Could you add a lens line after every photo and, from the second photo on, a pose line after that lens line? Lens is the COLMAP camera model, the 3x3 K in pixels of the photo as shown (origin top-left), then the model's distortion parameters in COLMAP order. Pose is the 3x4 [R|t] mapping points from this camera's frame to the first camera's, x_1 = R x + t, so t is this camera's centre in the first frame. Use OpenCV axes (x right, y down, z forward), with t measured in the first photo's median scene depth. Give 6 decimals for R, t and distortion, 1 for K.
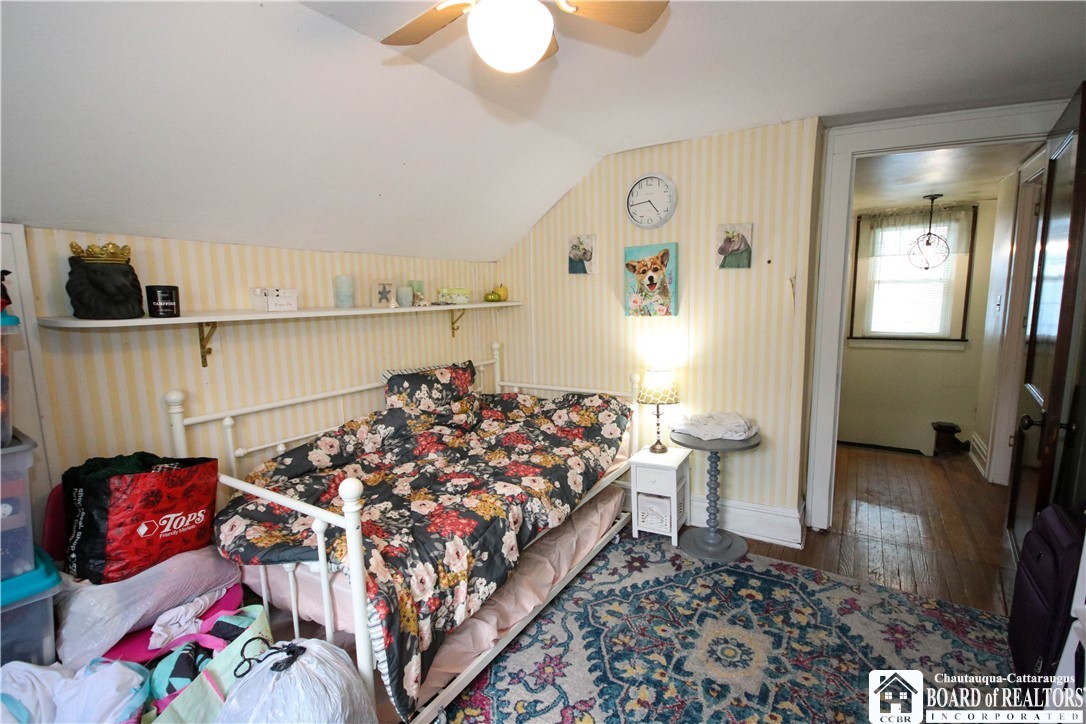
lens RADIAL K [[501.8, 0, 543.0], [0, 501.8, 362.0], [0, 0, 1]] dist [-0.000230, 0.000031]
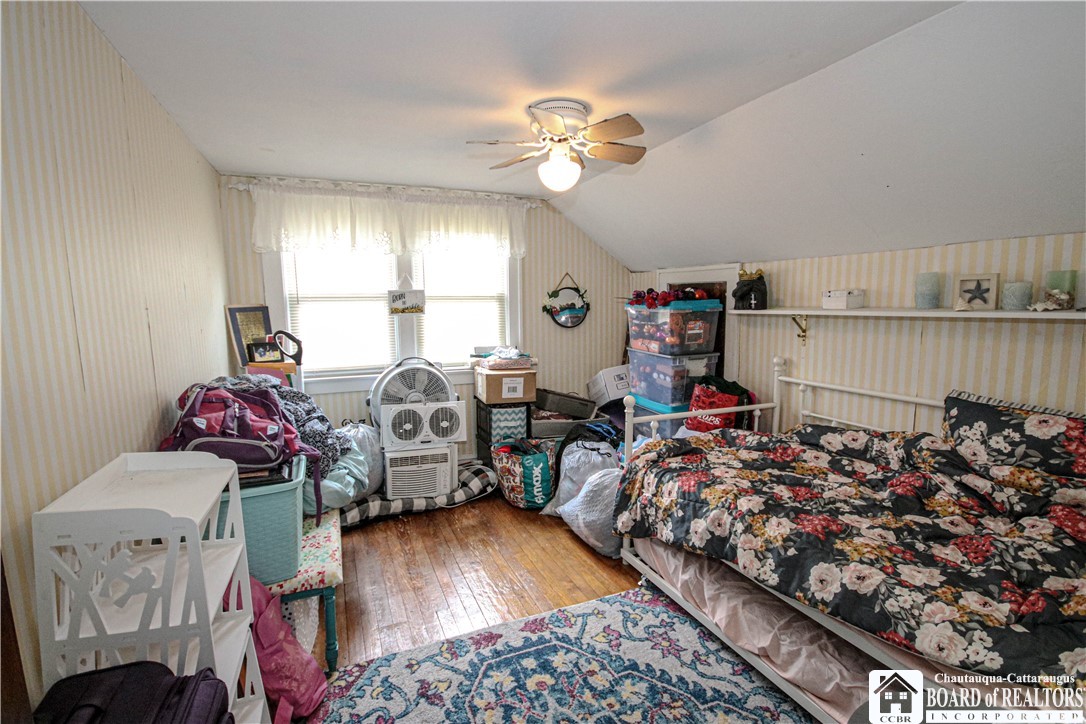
lens RADIAL K [[501.8, 0, 543.0], [0, 501.8, 362.0], [0, 0, 1]] dist [-0.000230, 0.000031]
pose [[-0.561764, 0.120923, -0.818412, 0.818662], [-0.087635, 0.974996, 0.204212, -0.154049], [0.822643, 0.186440, -0.537121, 1.044308]]
